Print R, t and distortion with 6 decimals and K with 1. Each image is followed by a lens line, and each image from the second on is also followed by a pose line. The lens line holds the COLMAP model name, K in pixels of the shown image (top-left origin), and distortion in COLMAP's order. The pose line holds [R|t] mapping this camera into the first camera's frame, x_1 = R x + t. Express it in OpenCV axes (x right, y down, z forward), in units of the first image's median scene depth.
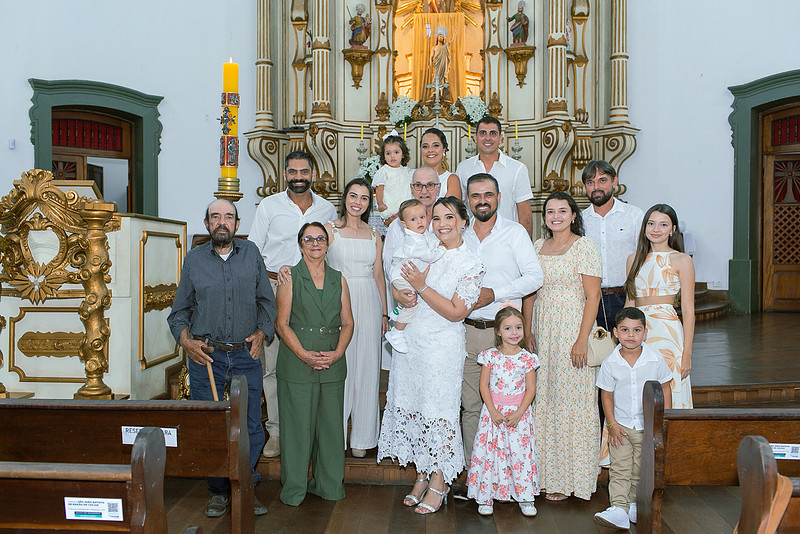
lens RADIAL K [[900.6, 0, 384.9], [0, 900.6, 278.1], [0, 0, 1]] dist [0.039212, 0.000000]
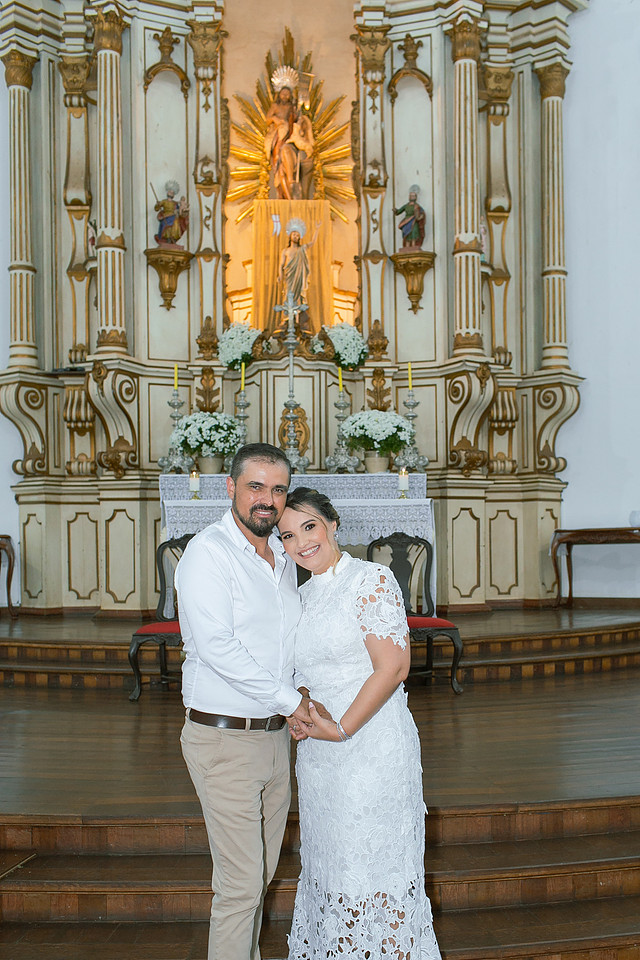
lens RADIAL K [[1131.7, 0, 383.9], [0, 1131.7, 565.5], [0, 0, 1]] dist [0.004443, 0.000000]
pose [[0.989846, -0.011892, 0.141649, 0.005797], [0.011768, 0.999929, 0.001711, -0.024433], [-0.141659, -0.000026, 0.989916, 0.165947]]
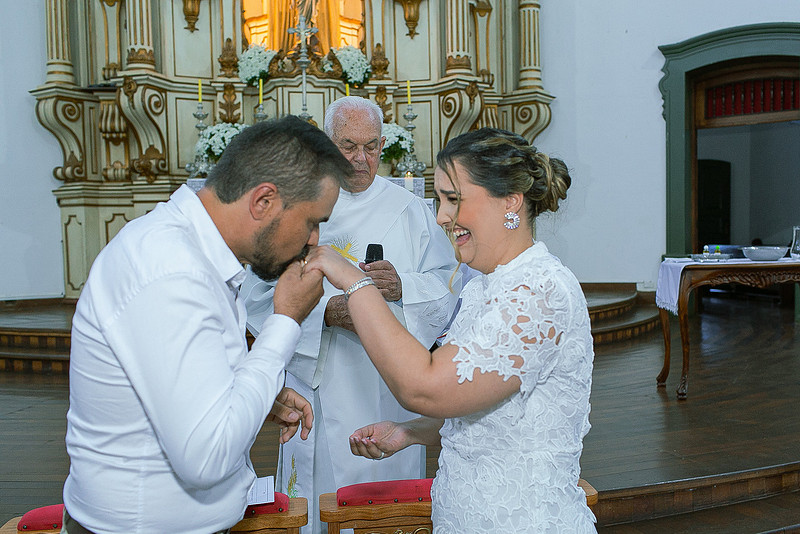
lens RADIAL K [[792.1, 0, 423.2], [0, 792.1, 285.7], [0, 0, 1]] dist [0.012329, -0.010622]
pose [[0.975618, -0.030411, 0.217358, 0.006101], [0.022082, 0.998930, 0.040646, -0.026435], [-0.218361, -0.034855, 0.975245, 0.325616]]
